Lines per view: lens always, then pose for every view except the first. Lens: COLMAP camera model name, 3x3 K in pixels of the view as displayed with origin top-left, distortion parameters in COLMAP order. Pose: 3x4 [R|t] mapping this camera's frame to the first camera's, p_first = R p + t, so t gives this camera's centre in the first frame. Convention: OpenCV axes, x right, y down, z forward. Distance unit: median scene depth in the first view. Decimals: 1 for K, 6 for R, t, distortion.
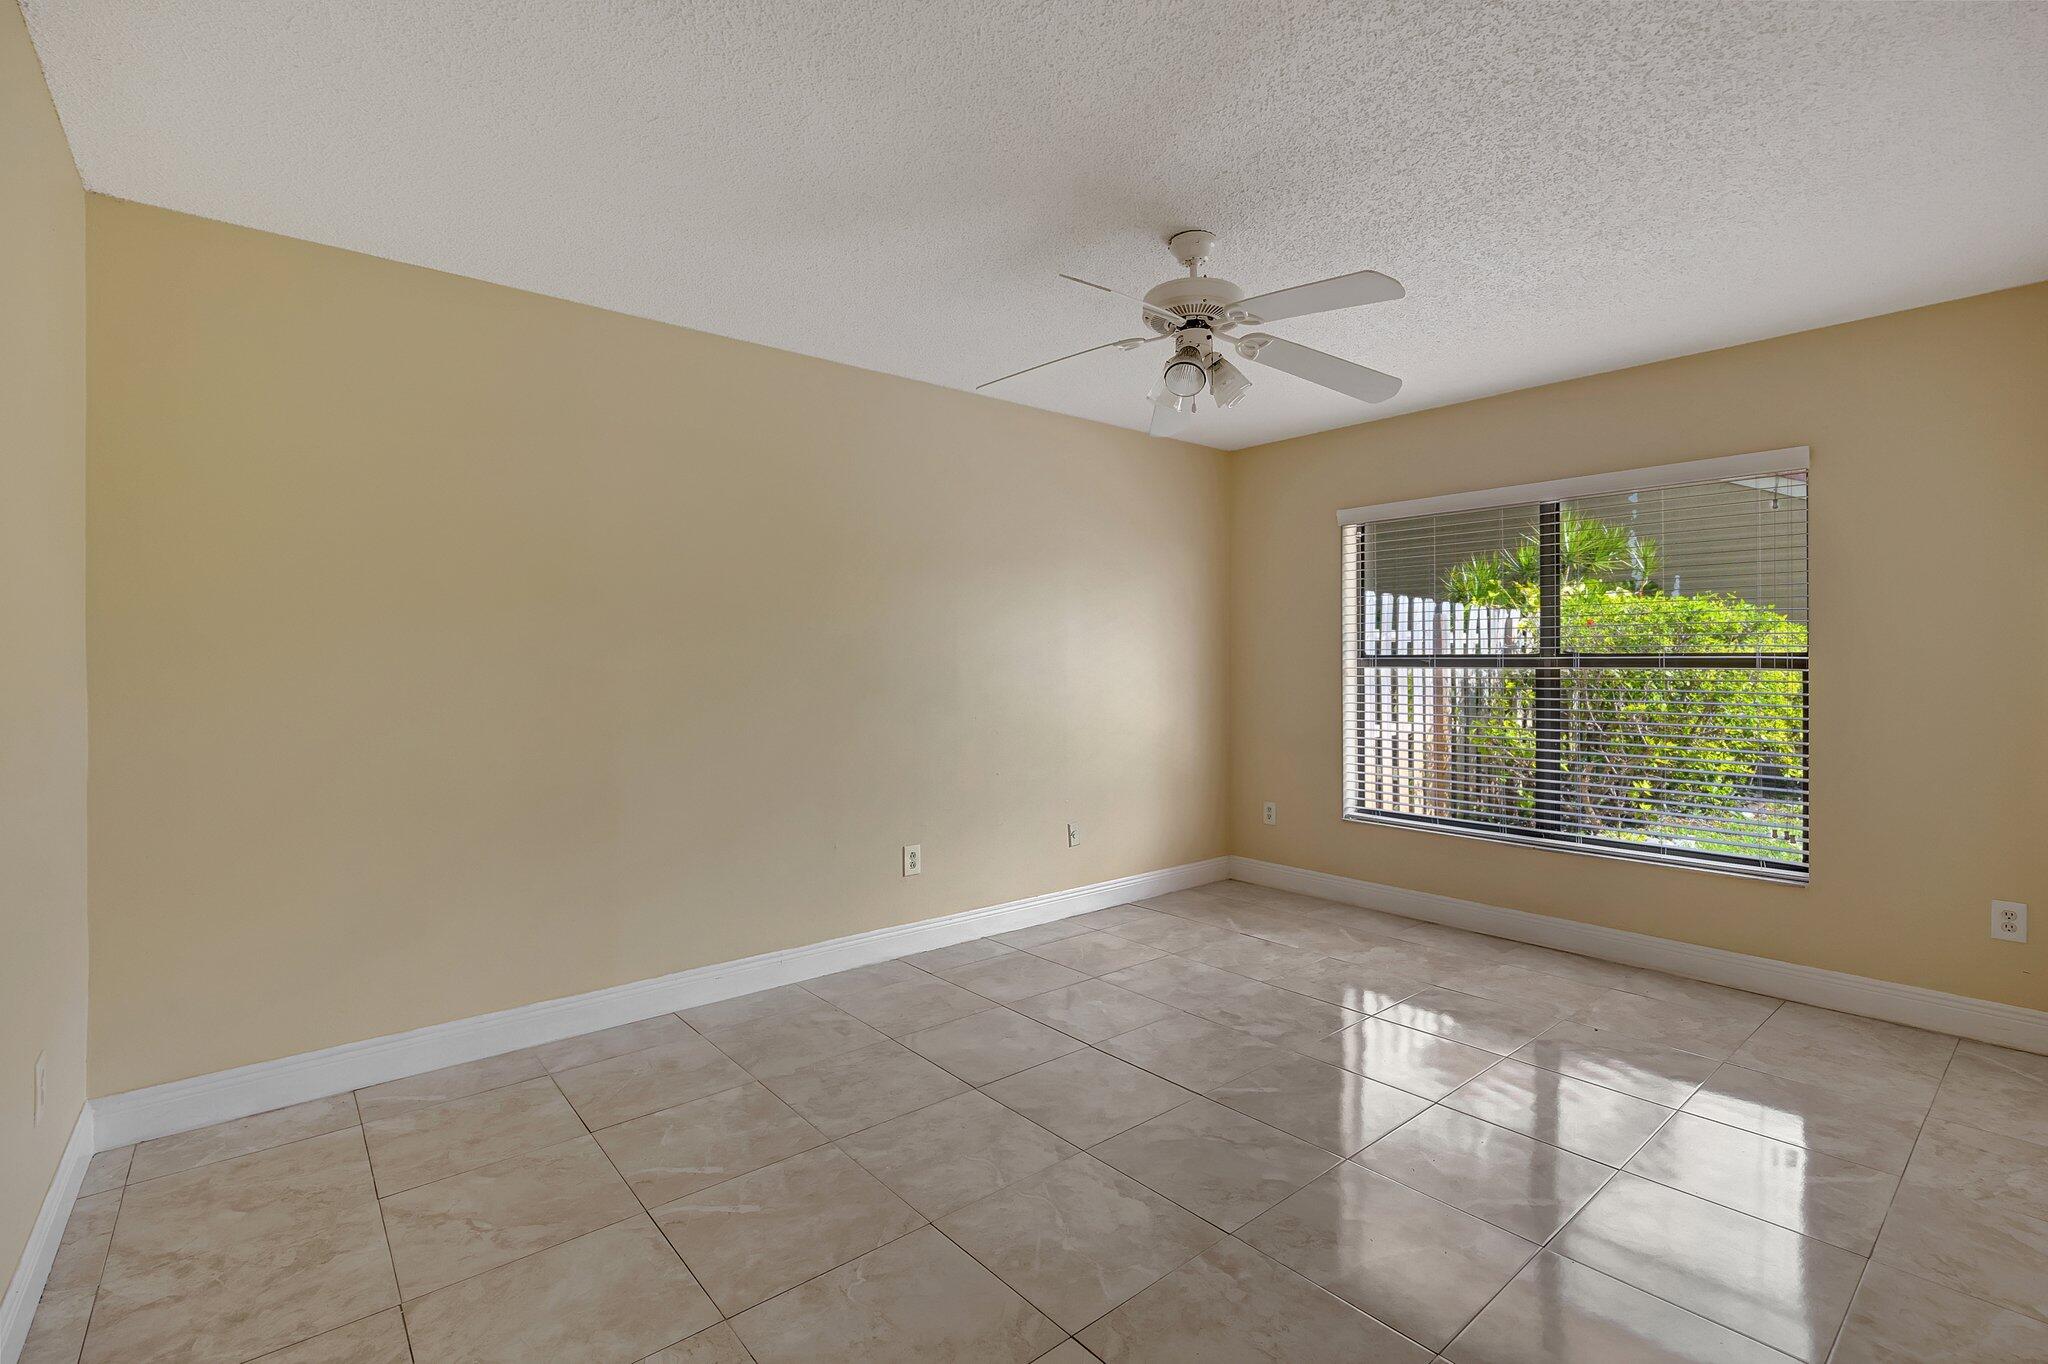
lens RADIAL K [[901.6, 0, 1026.3], [0, 901.6, 672.7], [0, 0, 1]] dist [-0.002379, -0.000444]
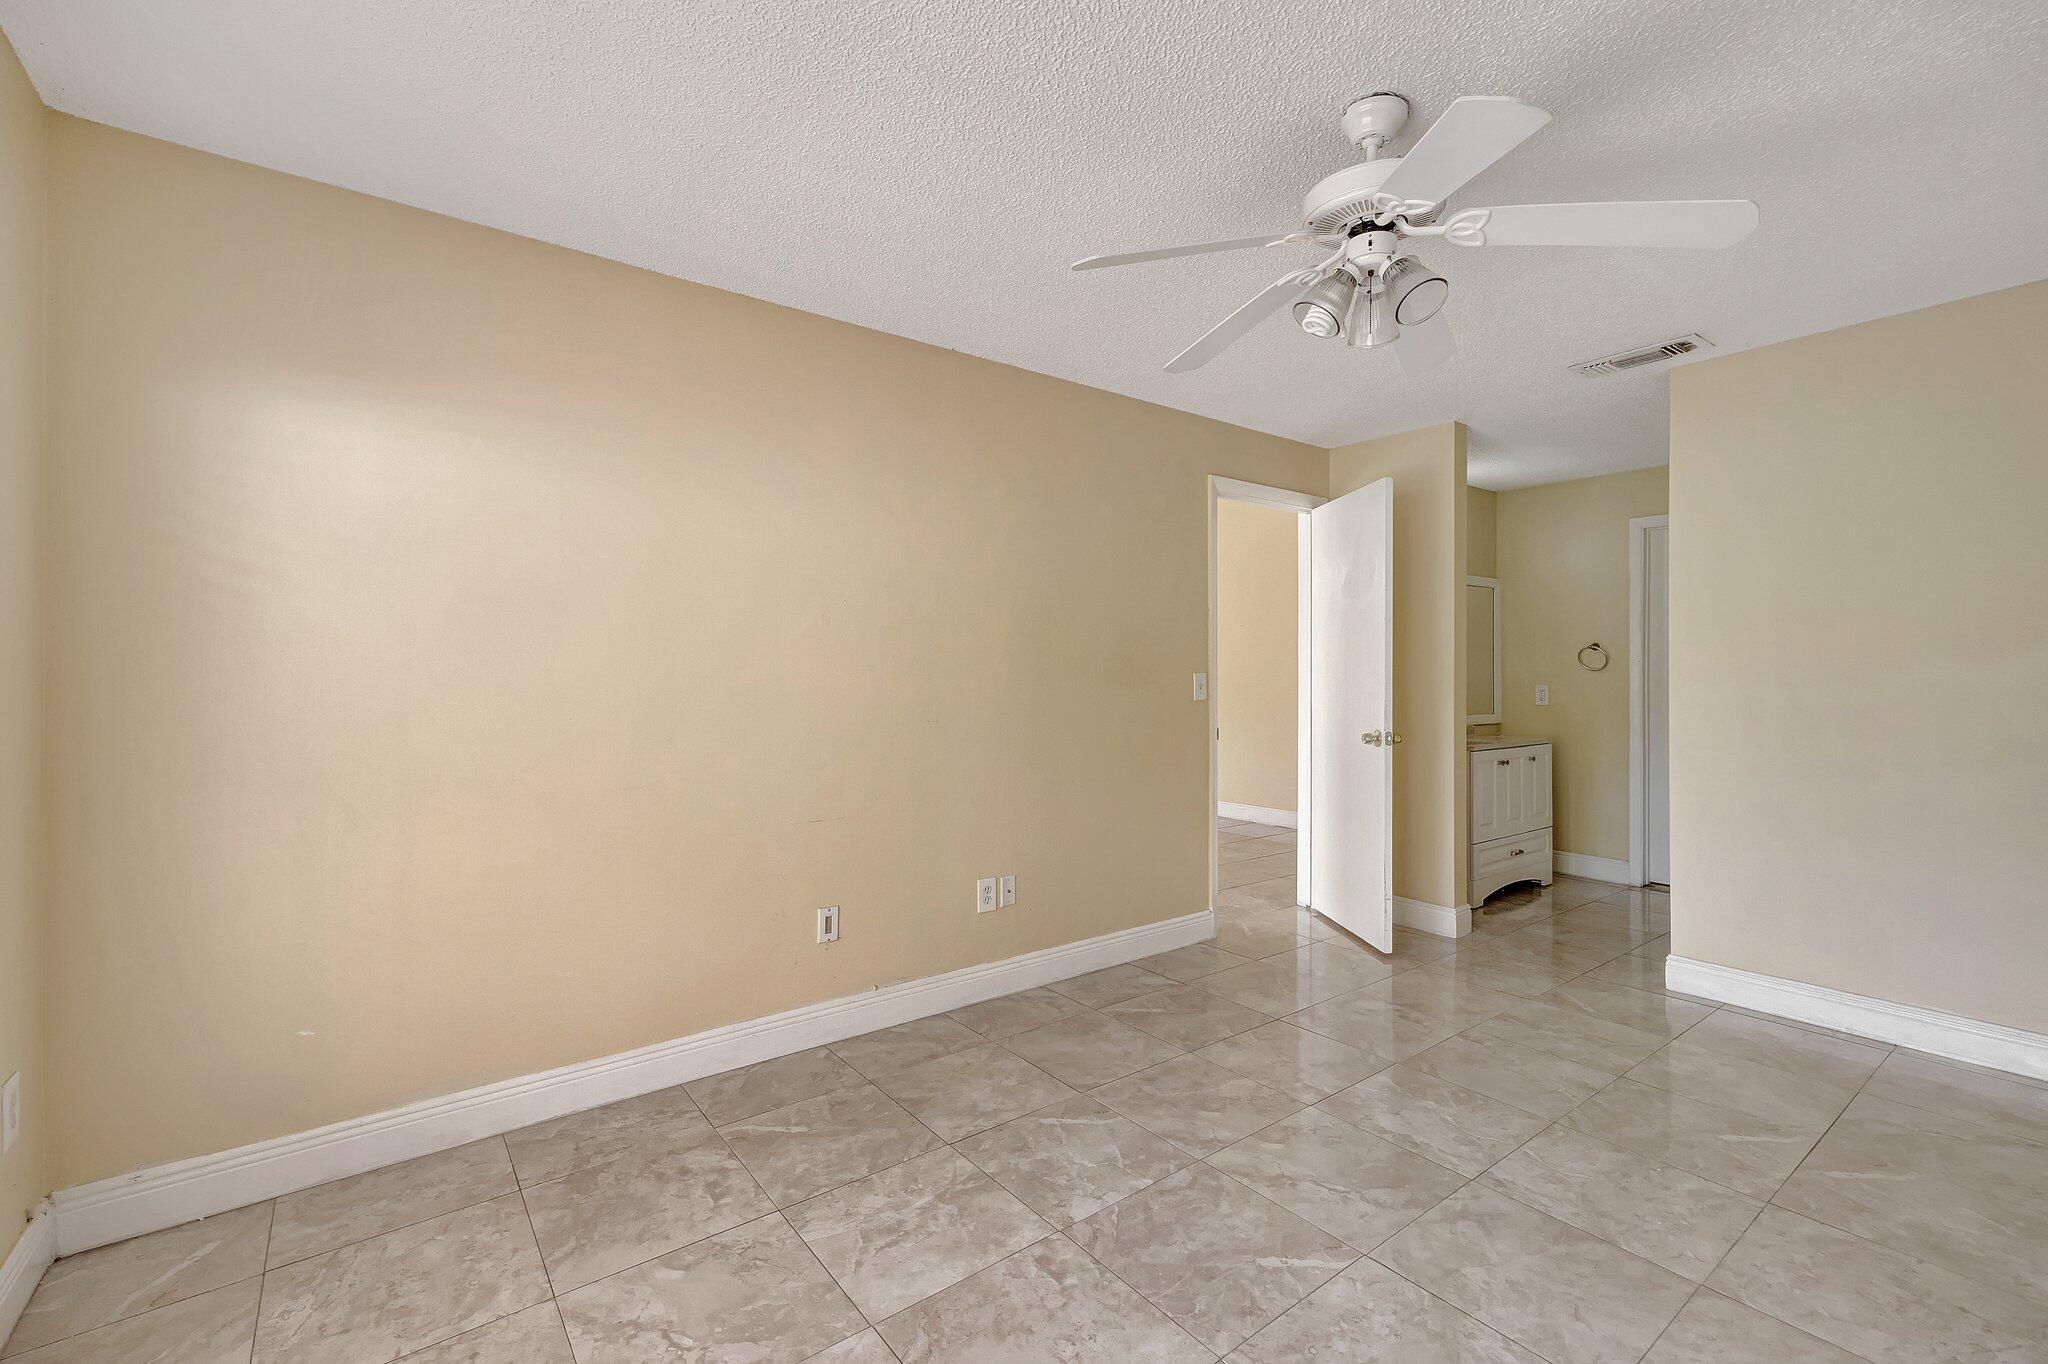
lens RADIAL K [[901.6, 0, 1026.3], [0, 901.6, 672.7], [0, 0, 1]] dist [-0.002379, -0.000444]
pose [[-0.999345, 0.006388, 0.035633, 0.397444], [0.006708, 0.999938, 0.008875, -0.015681], [-0.035574, 0.009108, -0.999326, 1.564313]]
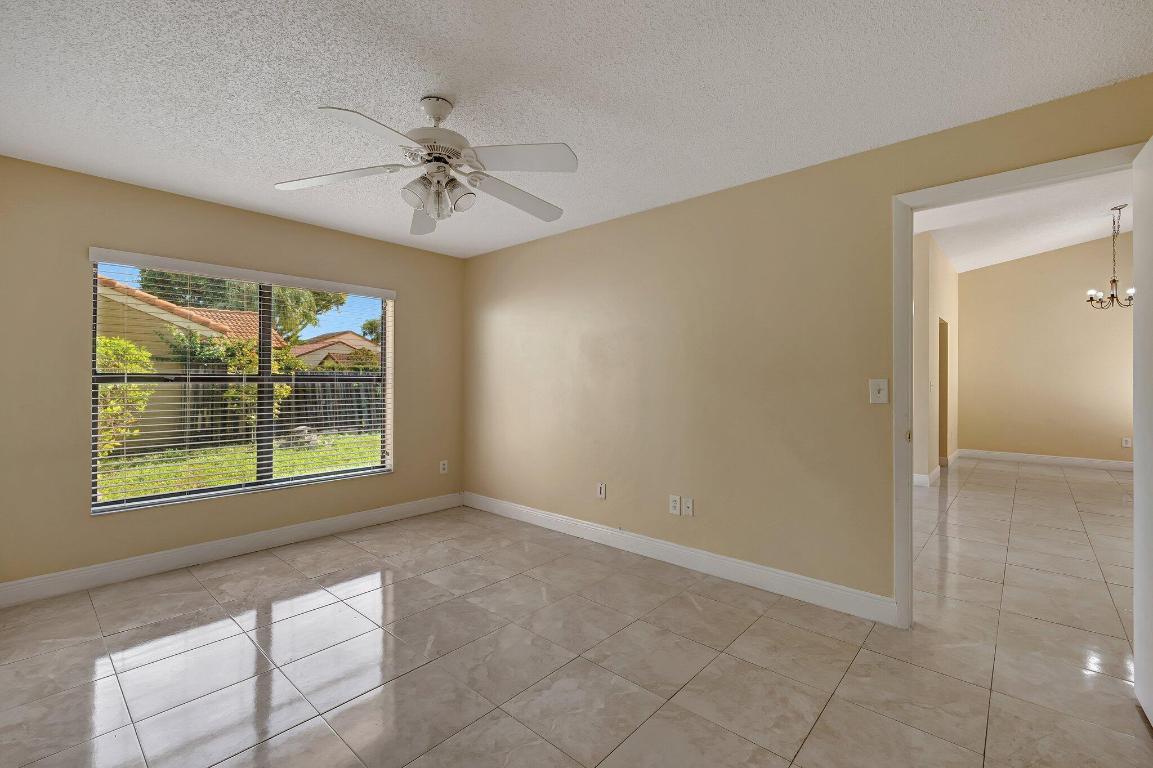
lens RADIAL K [[507.6, 0, 577.8], [0, 507.6, 378.8], [0, 0, 1]] dist [-0.002379, -0.000444]
pose [[-0.135439, 0.004043, 0.990777, -0.621942], [0.012388, 0.999920, -0.002387, -0.004555], [-0.990708, 0.011951, -0.135478, 0.776488]]
